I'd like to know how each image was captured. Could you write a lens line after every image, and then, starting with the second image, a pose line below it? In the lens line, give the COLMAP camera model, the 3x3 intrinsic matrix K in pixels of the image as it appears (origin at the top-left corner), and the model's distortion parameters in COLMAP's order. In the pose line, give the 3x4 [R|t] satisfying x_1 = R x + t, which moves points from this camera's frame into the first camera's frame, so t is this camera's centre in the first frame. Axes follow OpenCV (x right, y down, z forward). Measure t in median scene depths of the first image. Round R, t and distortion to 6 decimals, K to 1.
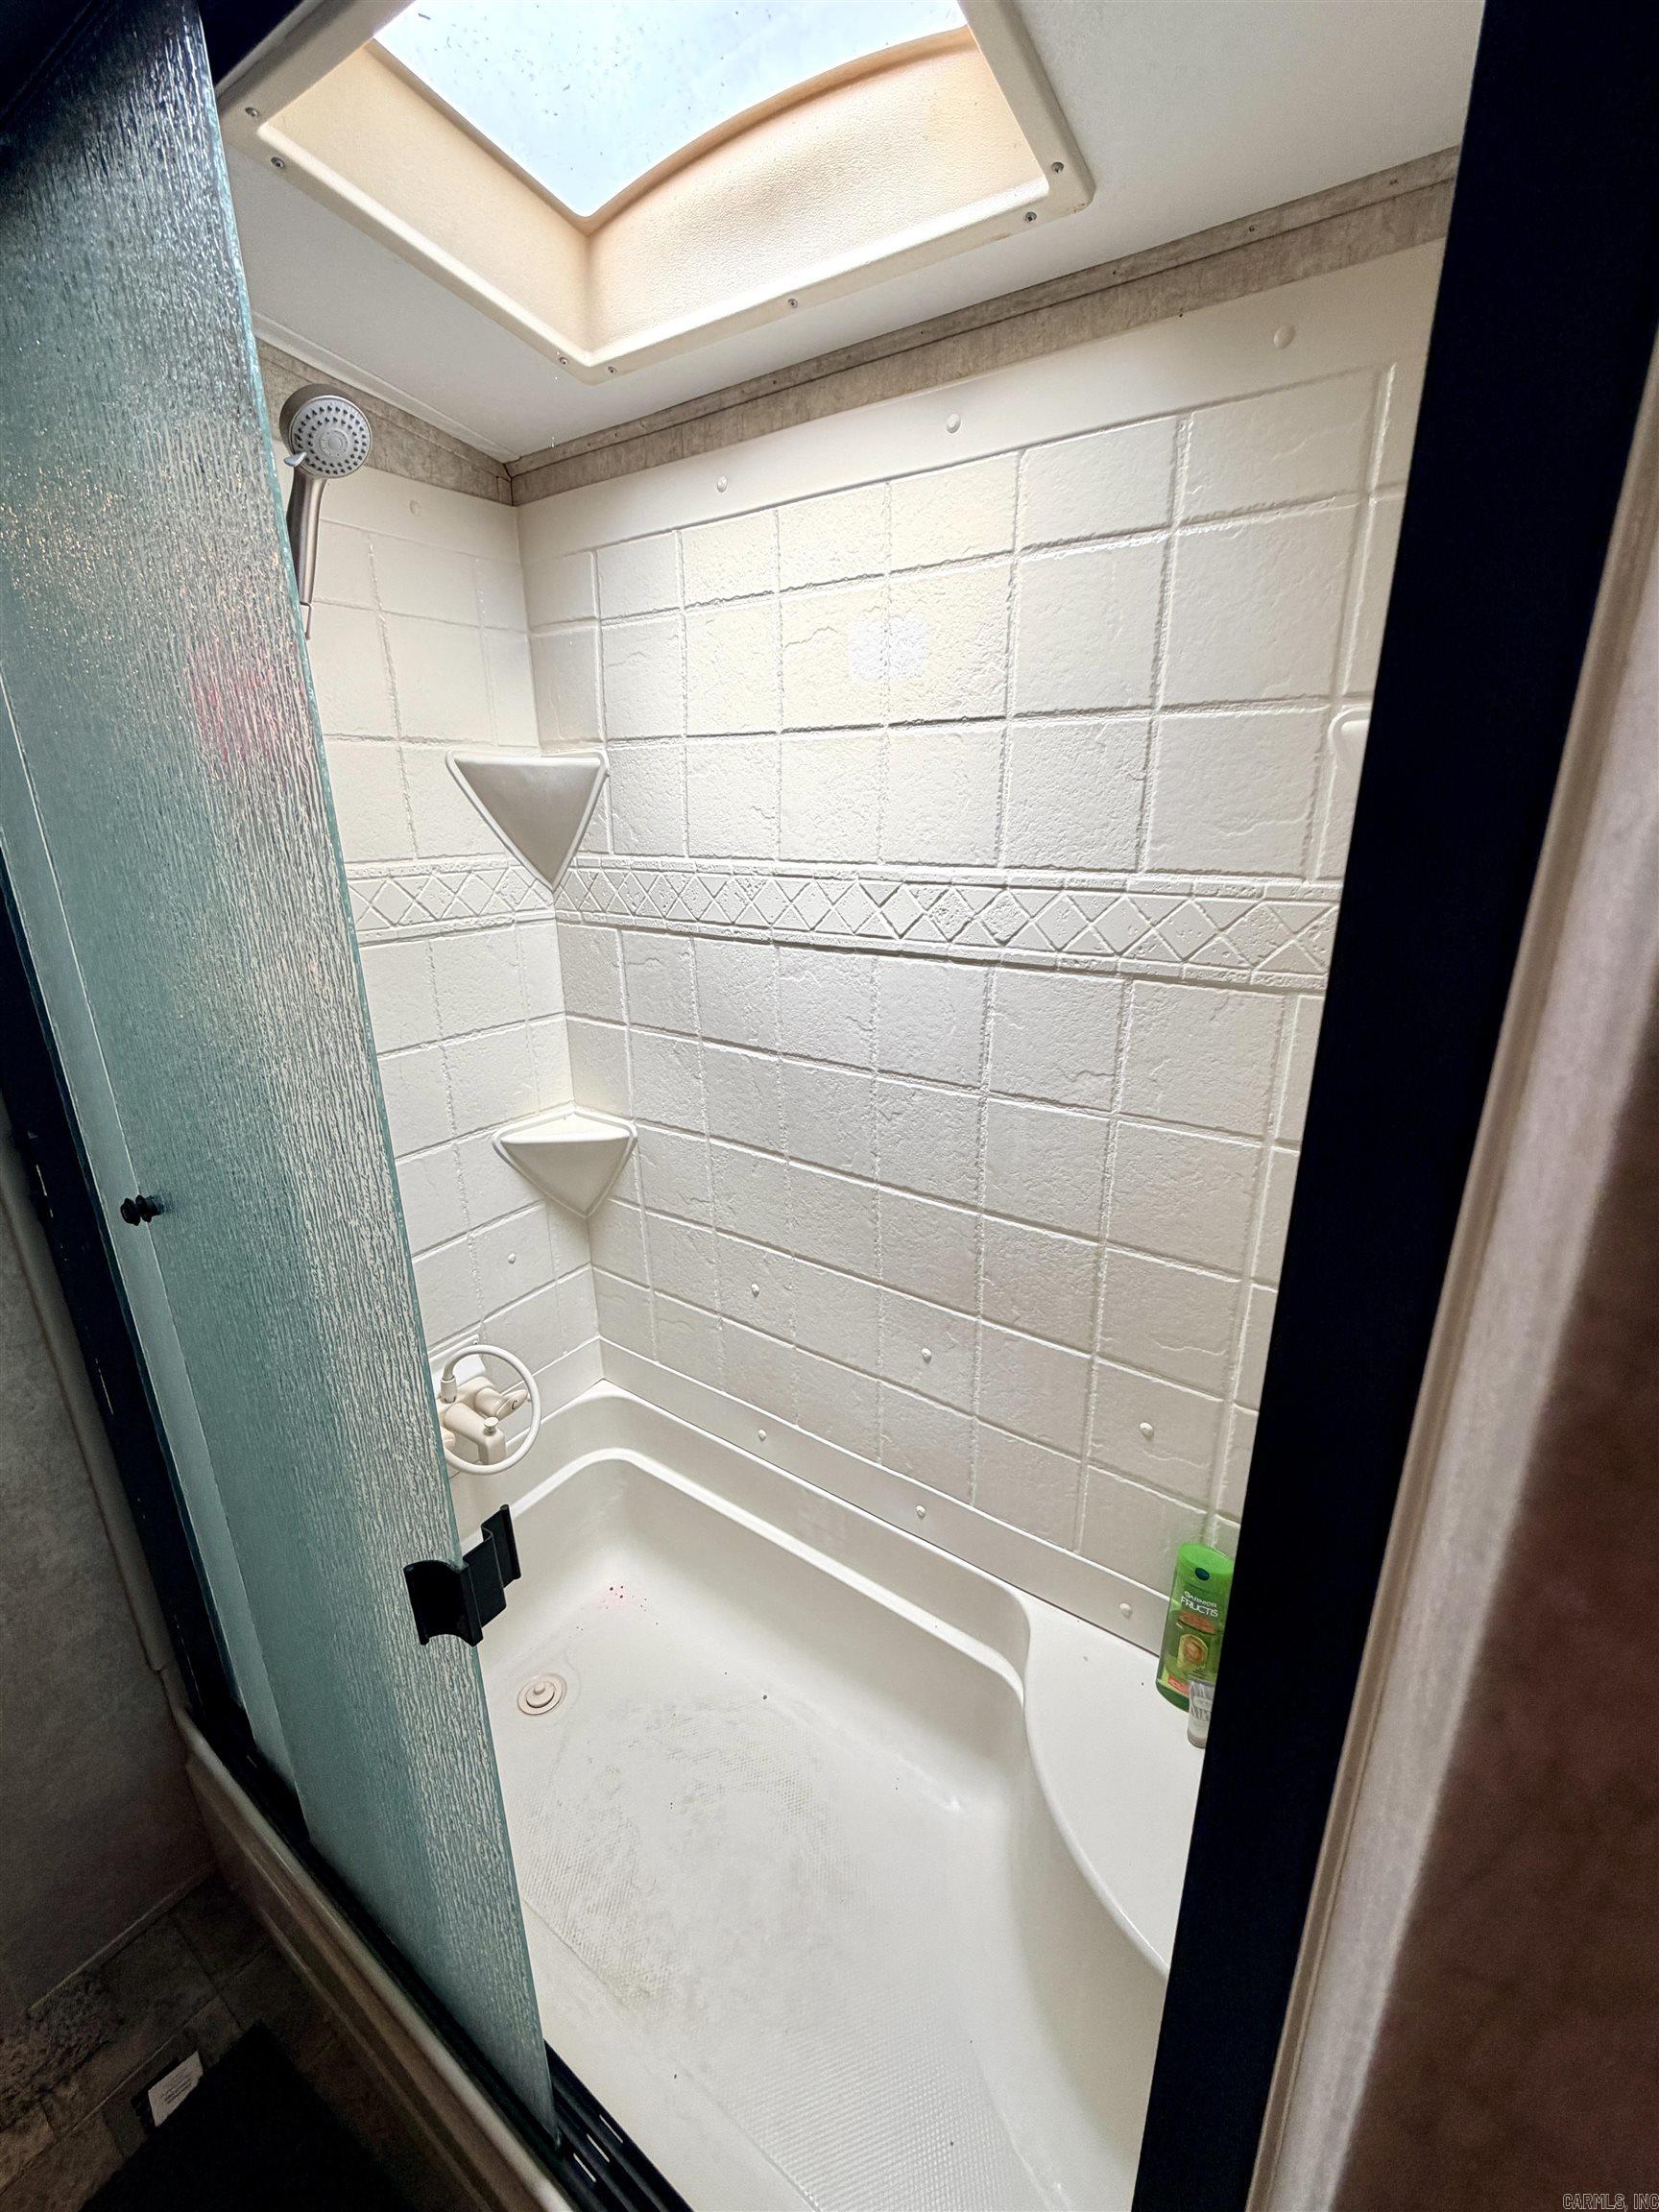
lens RADIAL K [[881.0, 0, 829.5], [0, 881.0, 1106.0], [0, 0, 1]] dist [-0.000063, -0.000016]
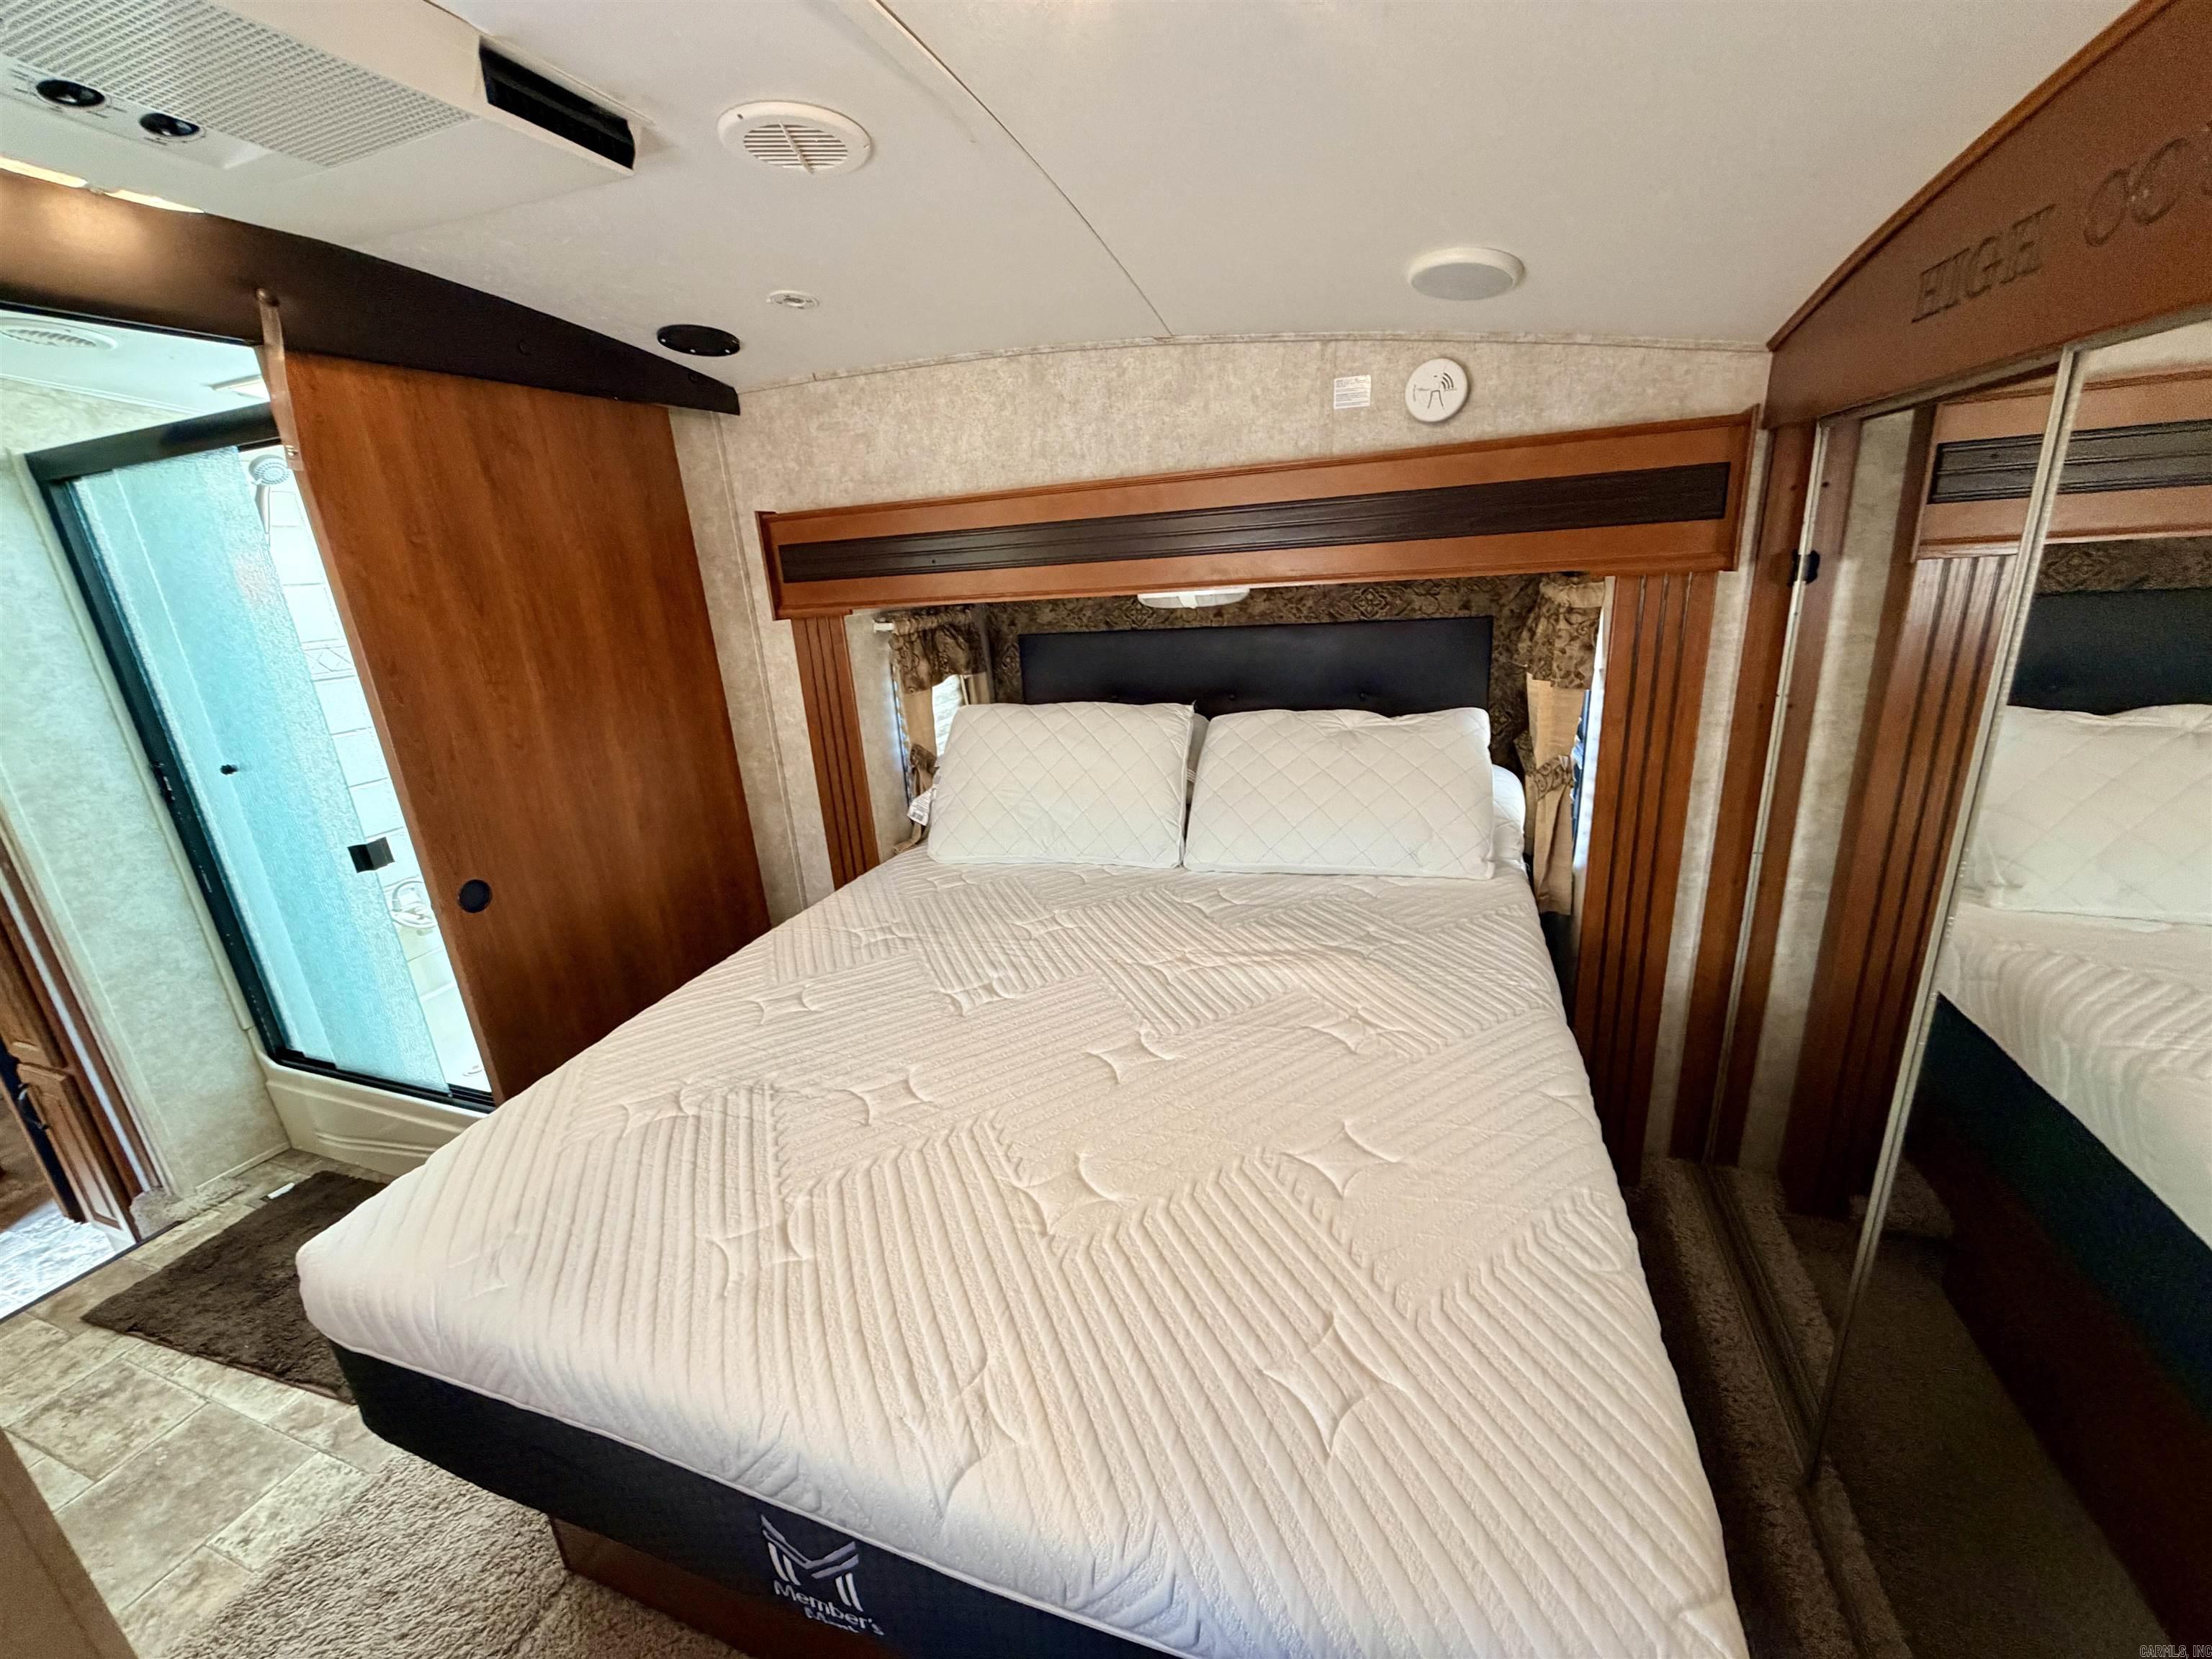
lens RADIAL K [[881.0, 0, 1106.0], [0, 881.0, 829.5], [0, 0, 1]] dist [-0.000063, -0.000016]
pose [[0.969509, -0.128019, 0.208957, 0.891214], [0.130967, 0.991387, -0.000275, 0.473030], [-0.207122, 0.027633, 0.977925, -1.577300]]
